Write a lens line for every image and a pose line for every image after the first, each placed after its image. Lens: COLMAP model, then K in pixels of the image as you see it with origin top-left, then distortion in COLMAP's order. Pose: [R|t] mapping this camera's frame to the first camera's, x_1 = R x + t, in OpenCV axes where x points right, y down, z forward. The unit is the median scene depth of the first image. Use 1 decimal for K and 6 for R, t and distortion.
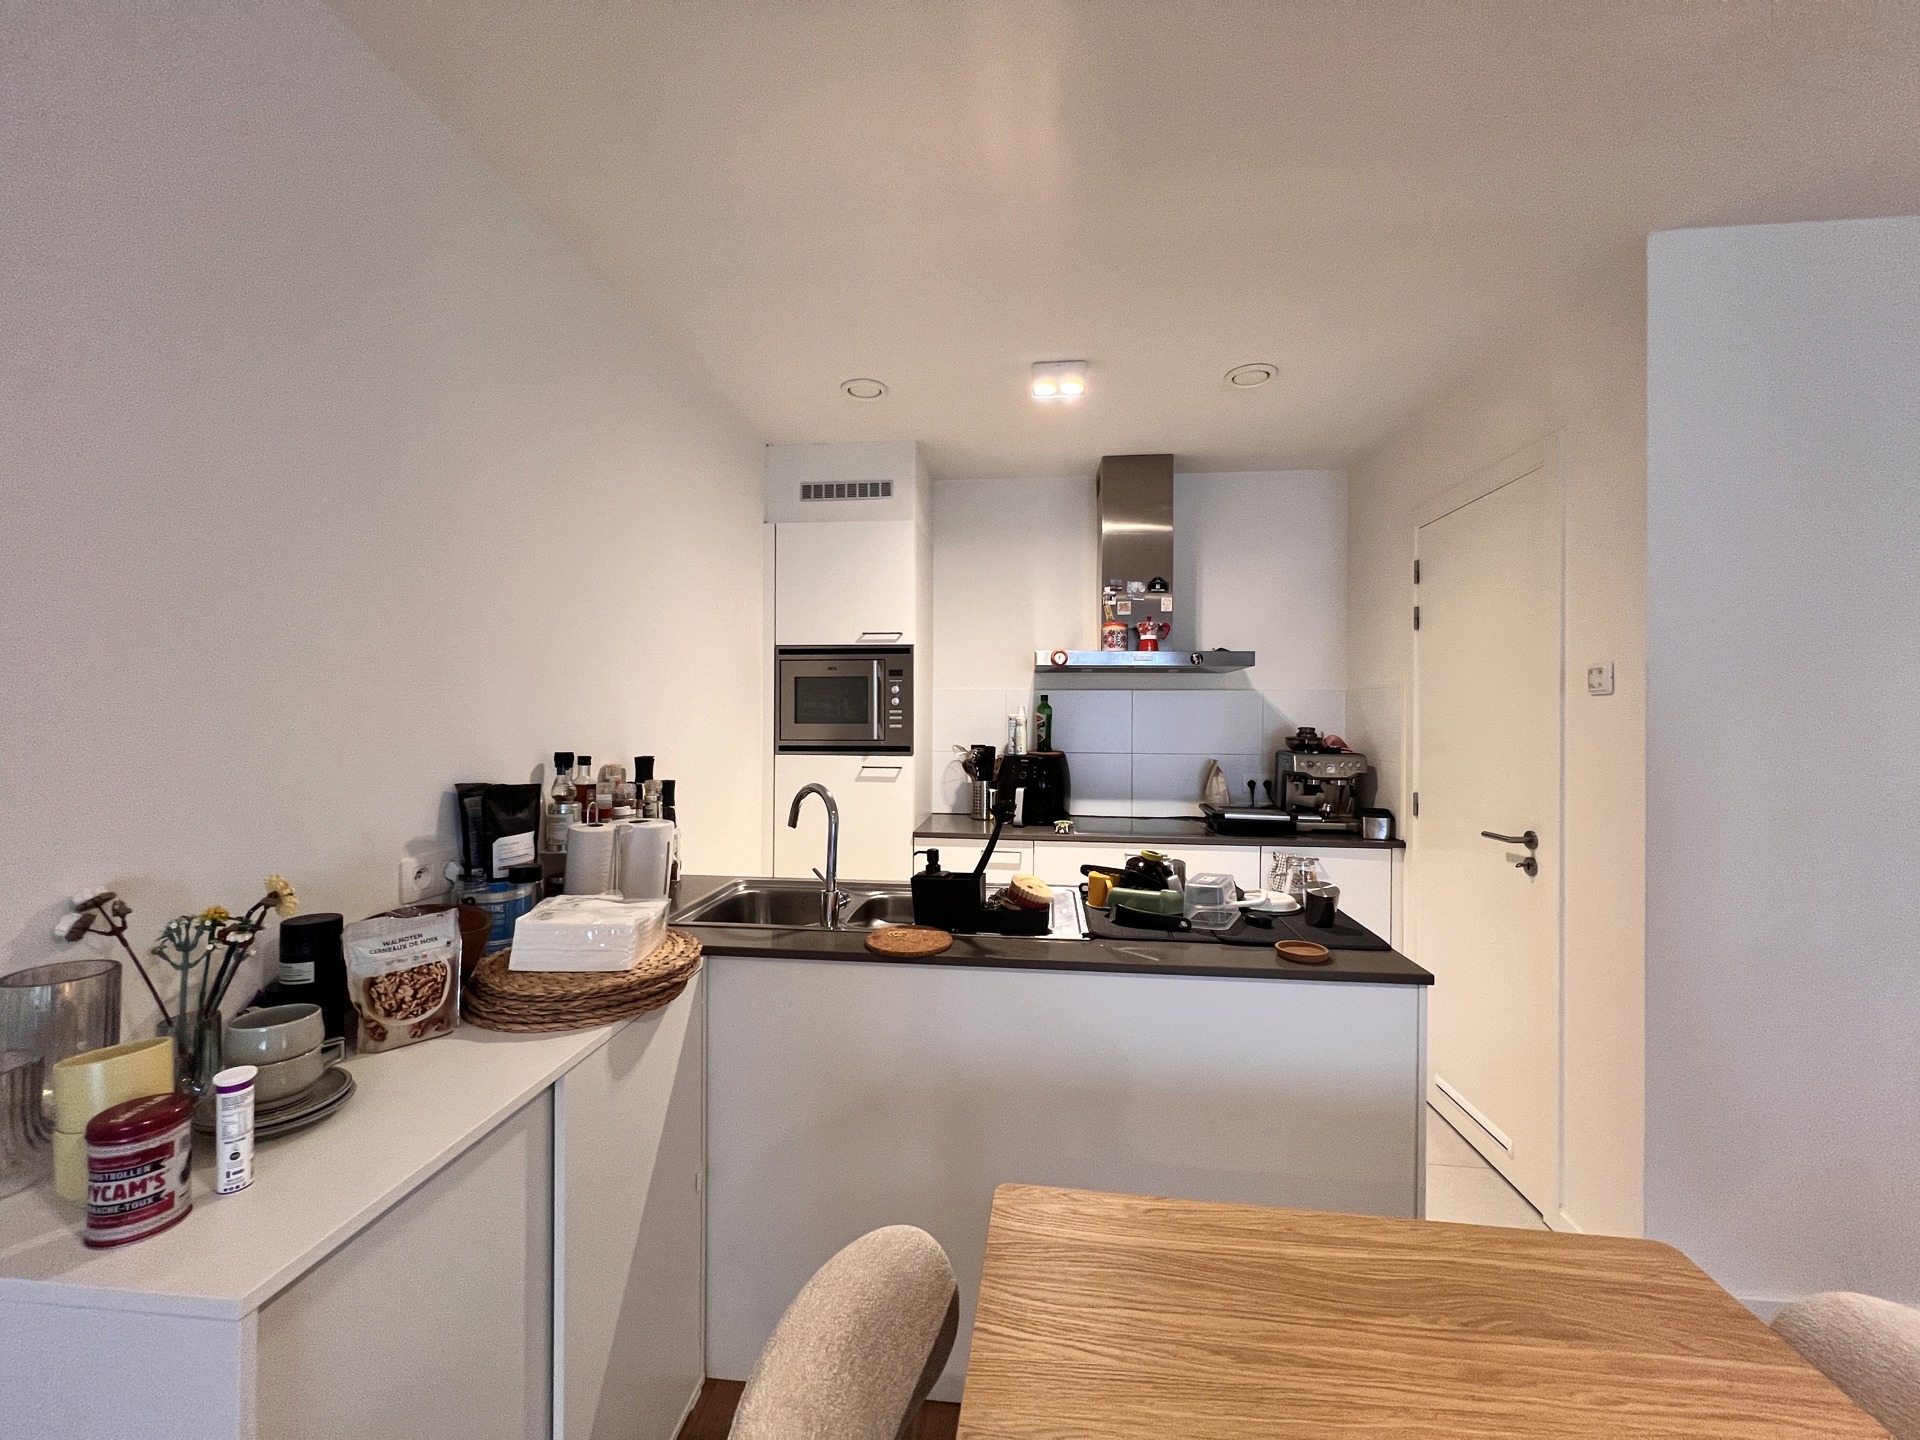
lens RADIAL K [[763.4, 0, 958.6], [0, 763.4, 717.0], [0, 0, 1]] dist [-0.000933, 0.000065]
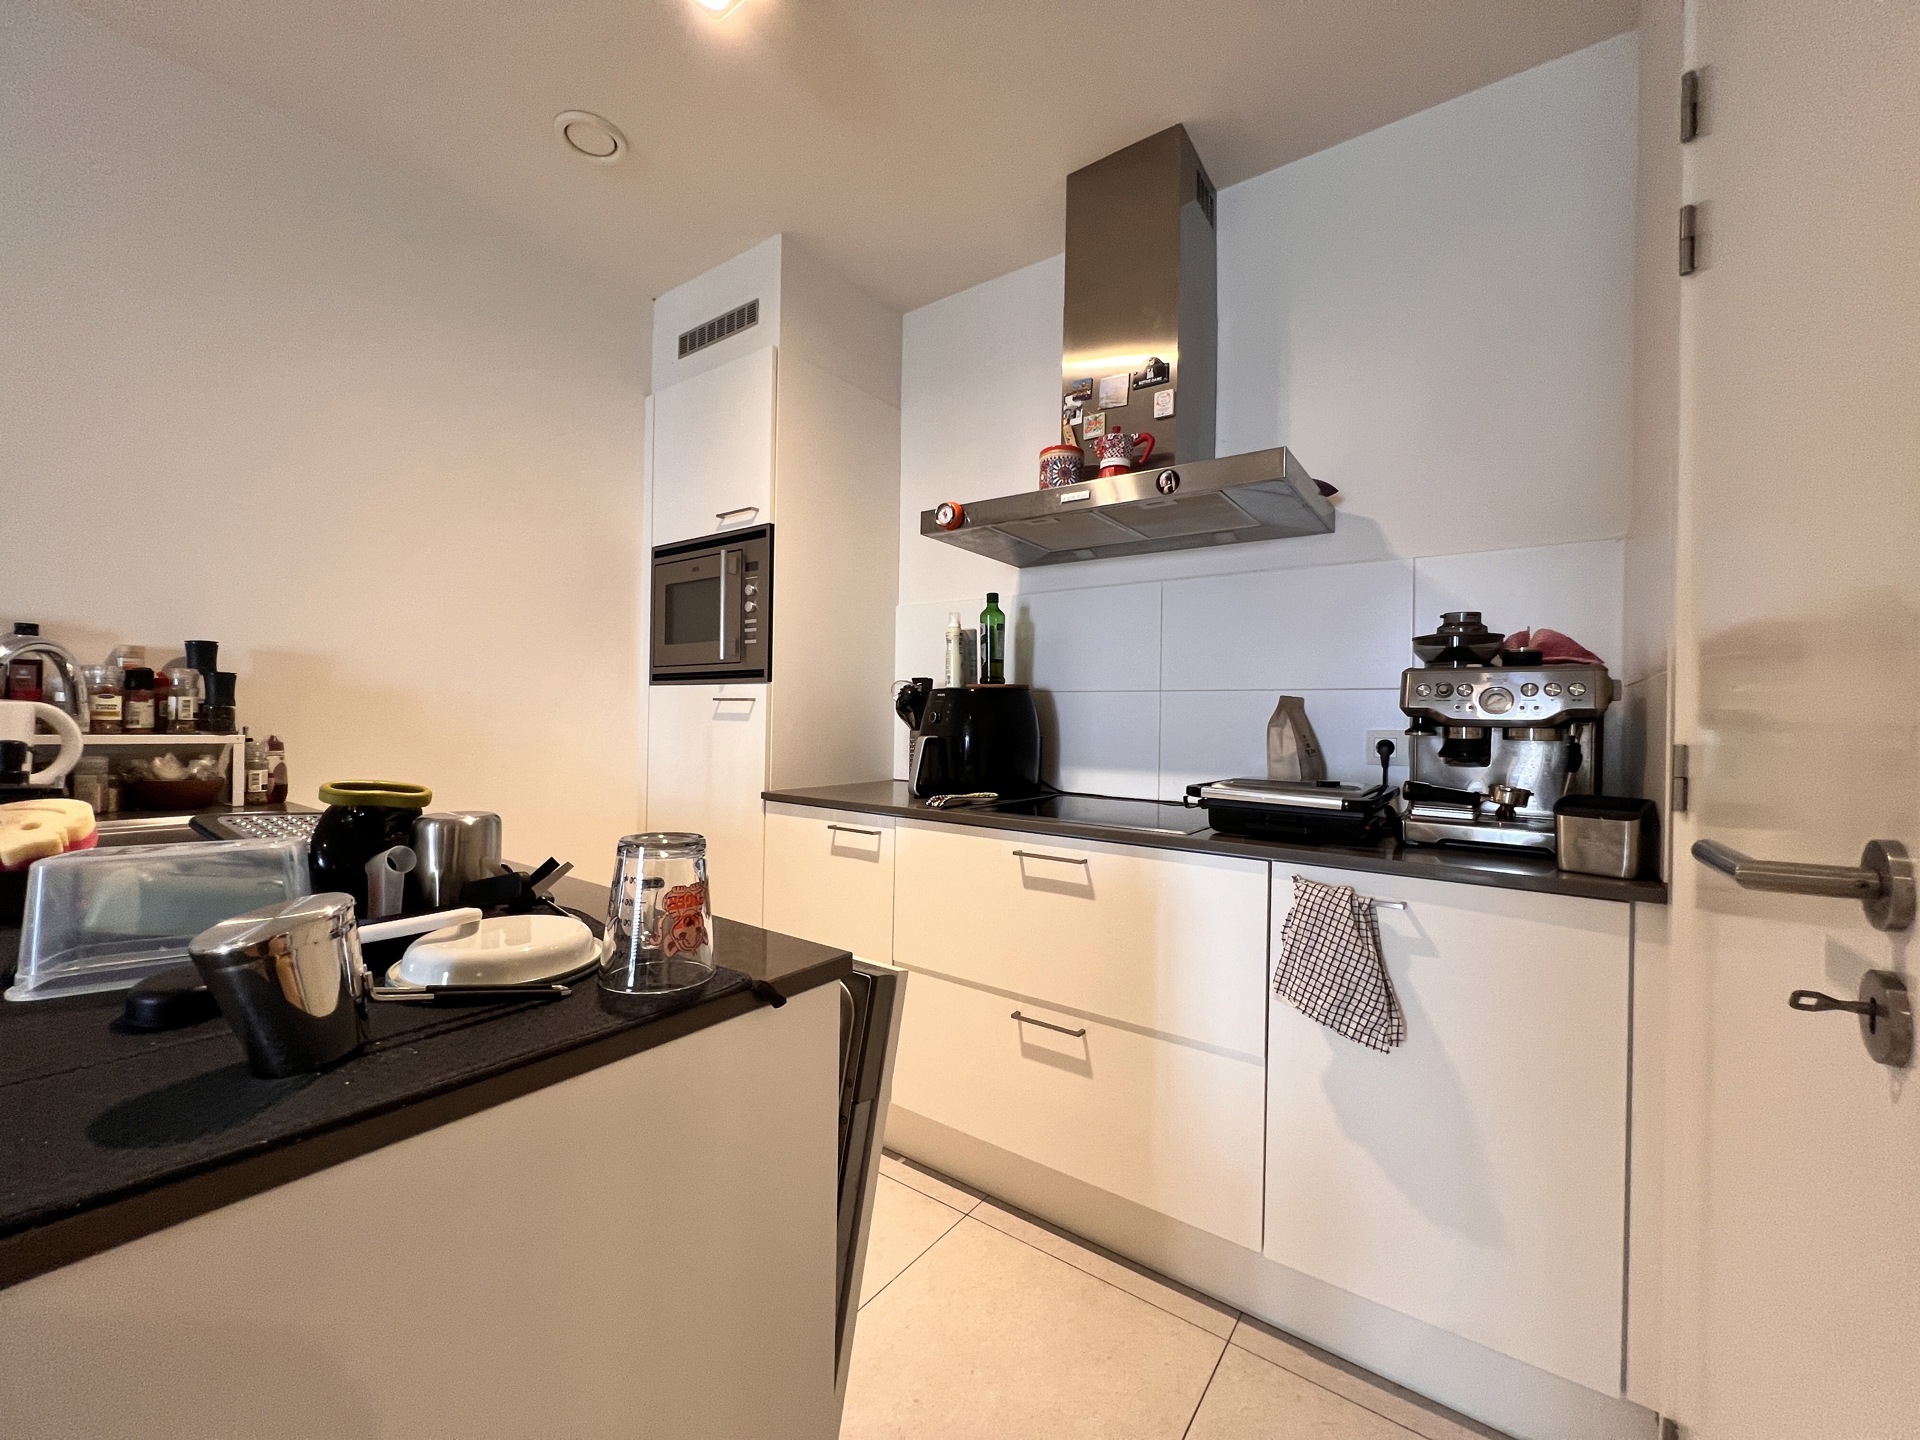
lens RADIAL K [[763.4, 0, 958.6], [0, 763.4, 717.0], [0, 0, 1]] dist [-0.000933, 0.000065]
pose [[0.864286, 0.009032, -0.502920, 0.438574], [-0.013862, 0.999887, -0.005865, 0.083280], [0.502810, 0.012040, 0.864313, 0.481648]]
